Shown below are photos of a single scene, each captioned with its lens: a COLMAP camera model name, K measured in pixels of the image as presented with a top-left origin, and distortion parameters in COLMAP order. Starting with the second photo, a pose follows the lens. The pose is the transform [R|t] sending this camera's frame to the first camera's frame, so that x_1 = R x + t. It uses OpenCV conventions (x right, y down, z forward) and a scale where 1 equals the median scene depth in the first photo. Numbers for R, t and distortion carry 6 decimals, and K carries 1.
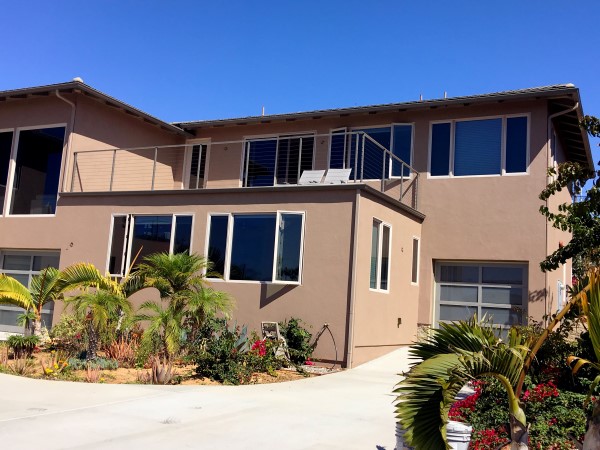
lens RADIAL K [[630.7, 0, 300.0], [0, 630.7, 225.0], [0, 0, 1]] dist [0.039339, -0.001516]
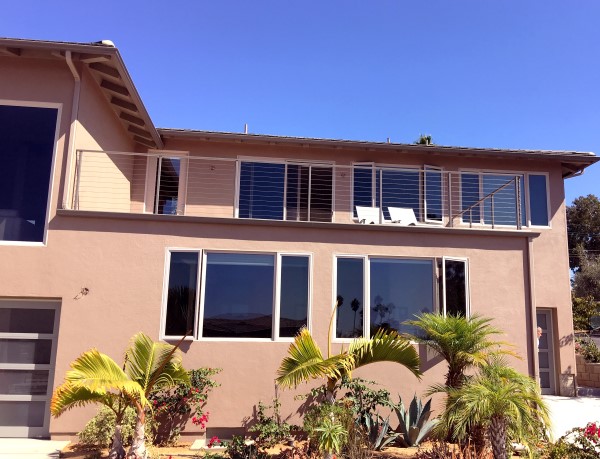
lens RADIAL K [[615.8, 0, 300.2], [0, 615.8, 215.8], [0, 0, 1]] dist [0.008258, -0.009188]
pose [[0.808815, 0.071402, 0.583712, -0.533036], [-0.035229, 0.996702, -0.073107, -0.007281], [-0.587007, 0.038567, 0.808663, 0.342966]]
